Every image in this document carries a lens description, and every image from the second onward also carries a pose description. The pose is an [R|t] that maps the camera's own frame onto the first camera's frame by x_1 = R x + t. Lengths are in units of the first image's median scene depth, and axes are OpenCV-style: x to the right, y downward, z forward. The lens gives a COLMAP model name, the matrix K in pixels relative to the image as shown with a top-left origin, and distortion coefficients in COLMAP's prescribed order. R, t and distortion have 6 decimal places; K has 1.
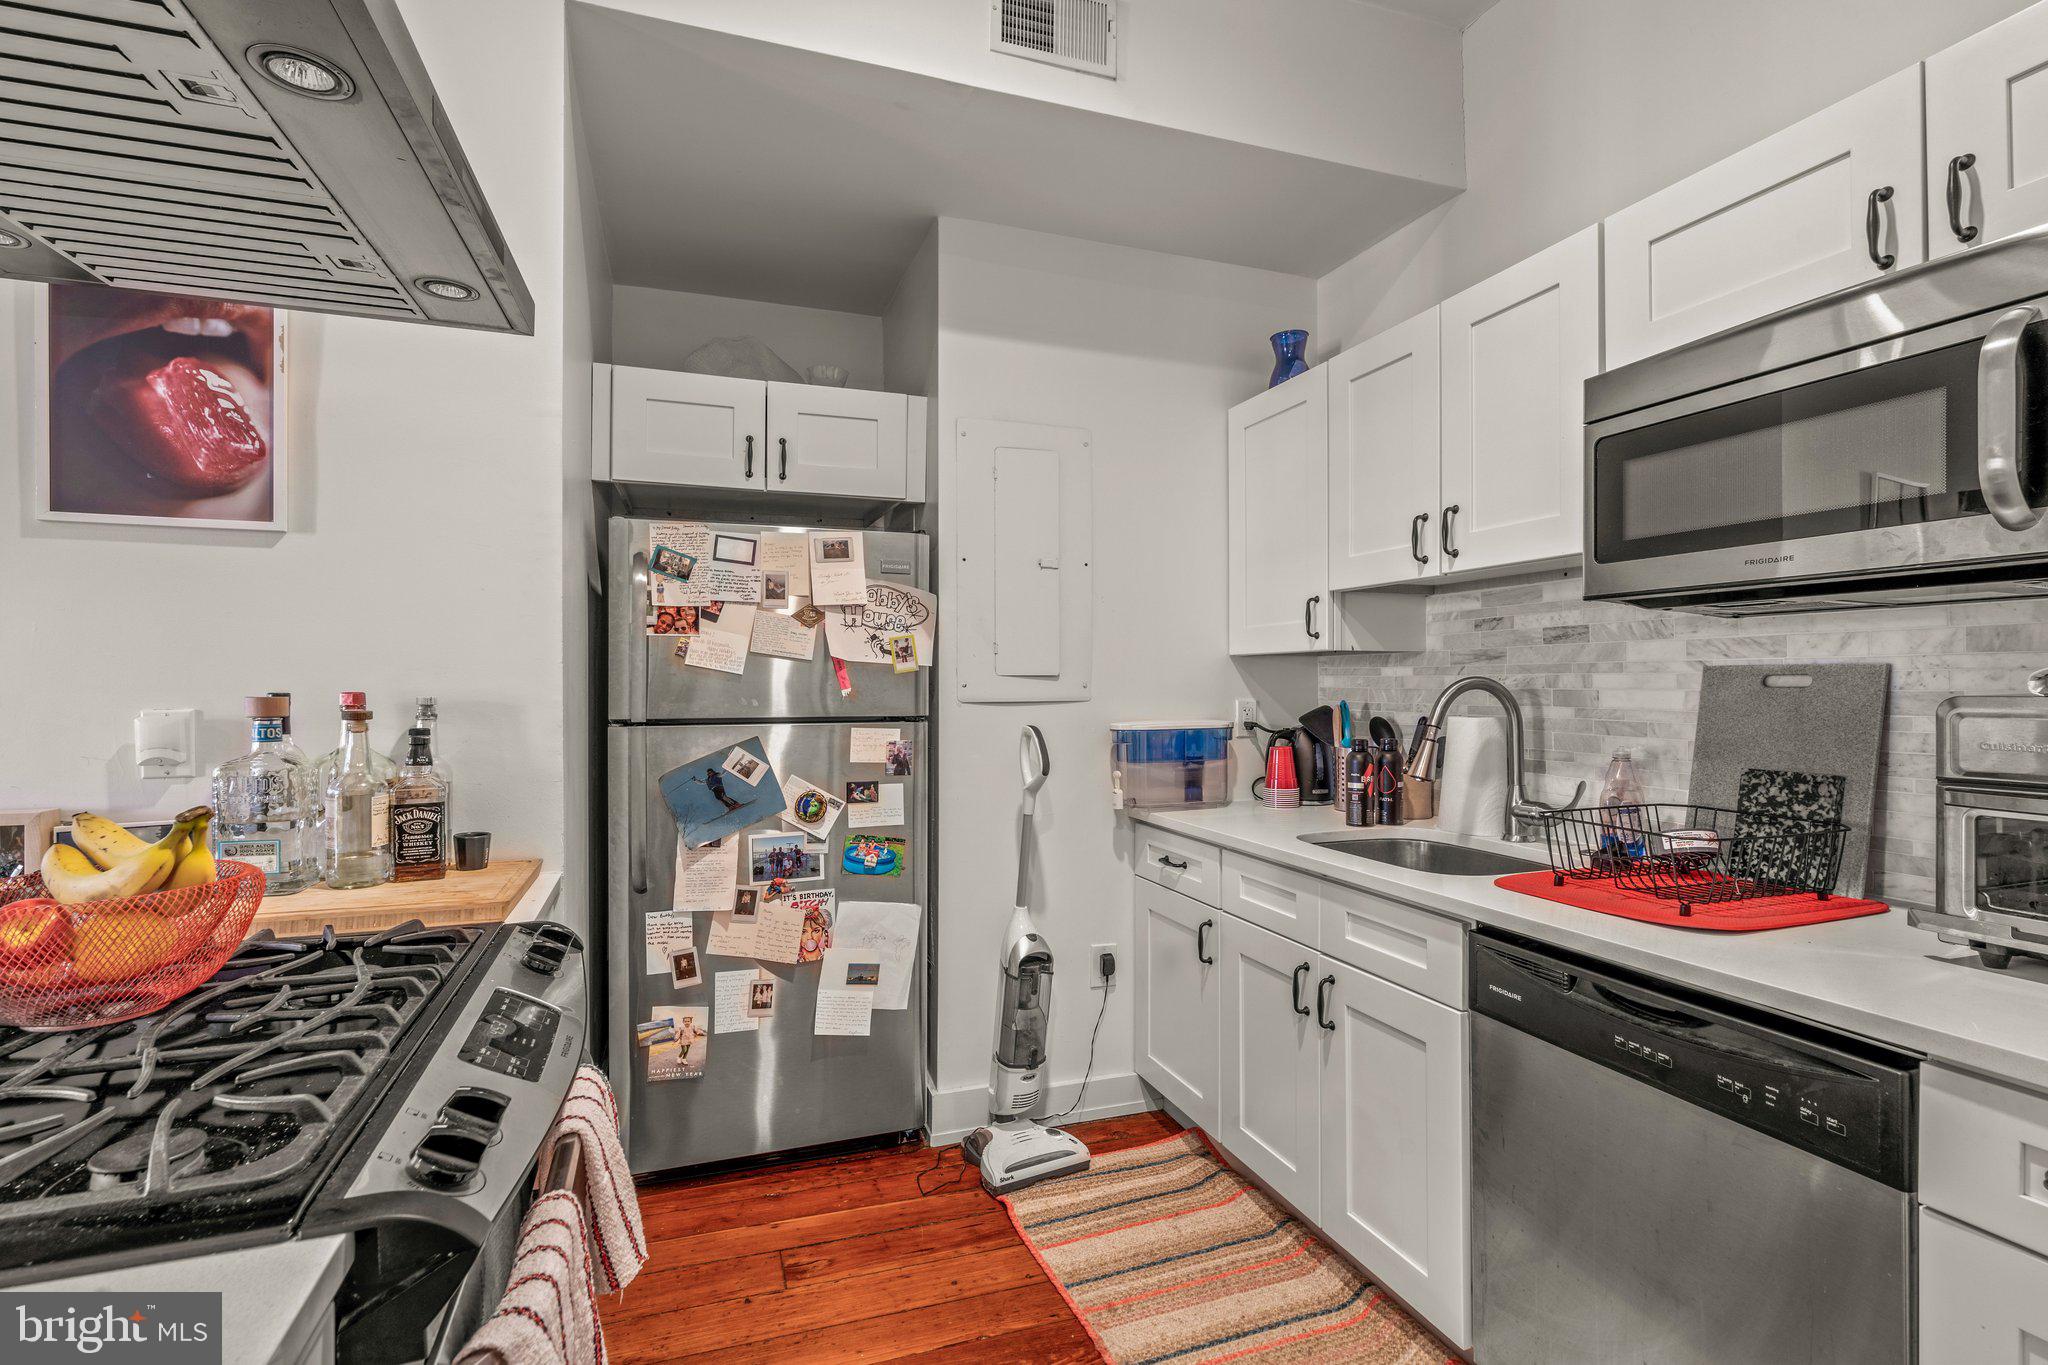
lens RADIAL K [[947.6, 0, 1019.6], [0, 947.6, 680.1], [0, 0, 1]] dist [-0.004927, -0.000046]
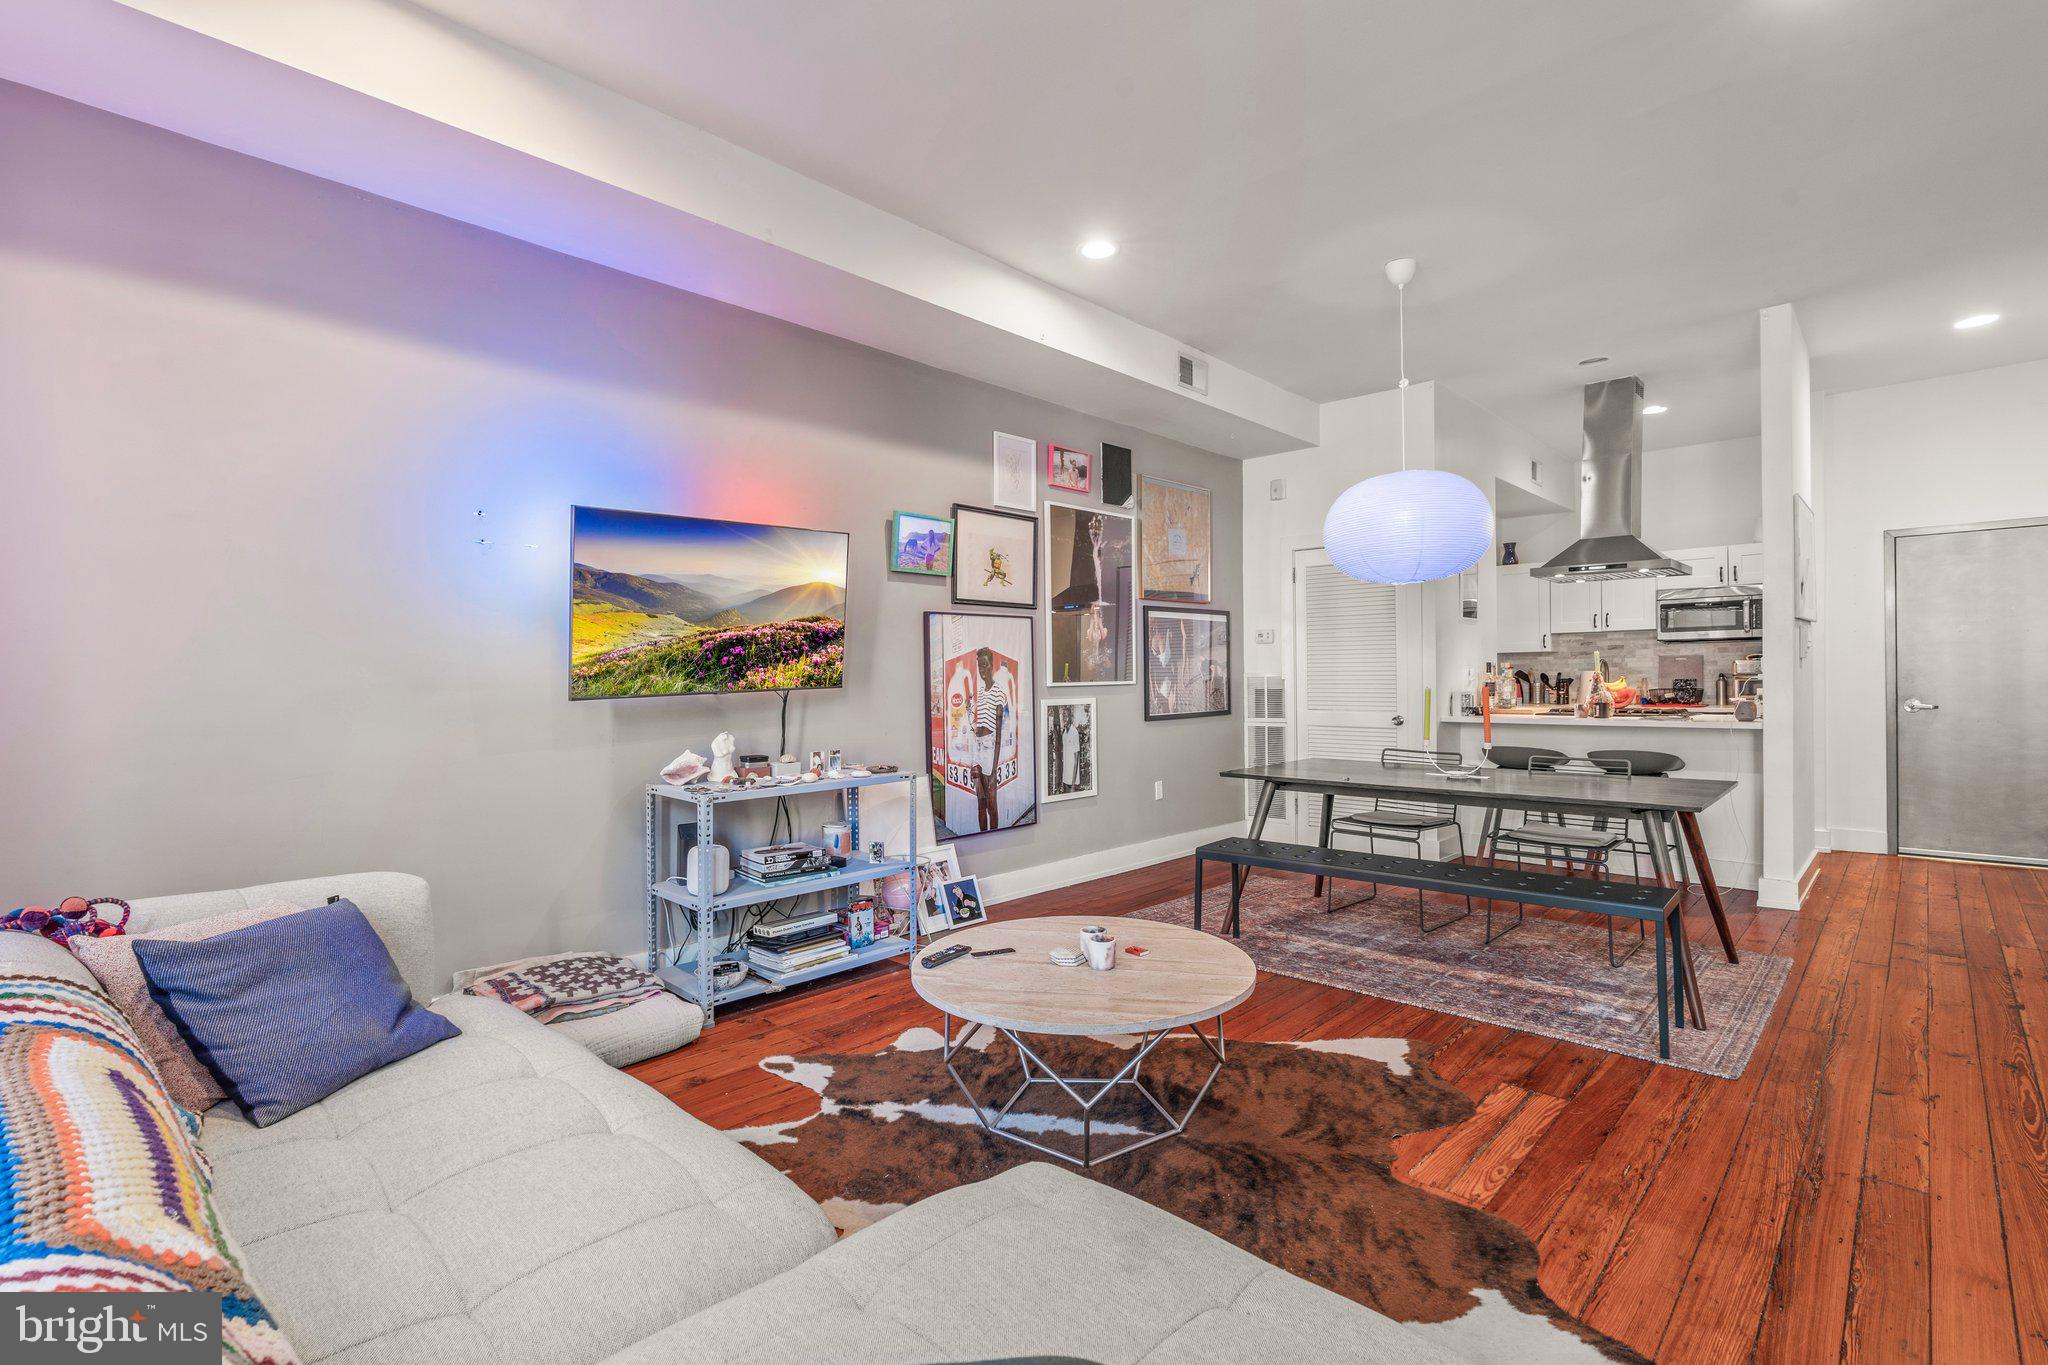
lens RADIAL K [[947.6, 0, 1027.7], [0, 947.6, 682.0], [0, 0, 1]] dist [-0.004927, -0.000046]
pose [[0.893632, -0.012063, 0.448638, -3.094787], [0.010683, 0.999927, 0.005608, 0.040214], [-0.448673, -0.000218, 0.893696, -1.246288]]
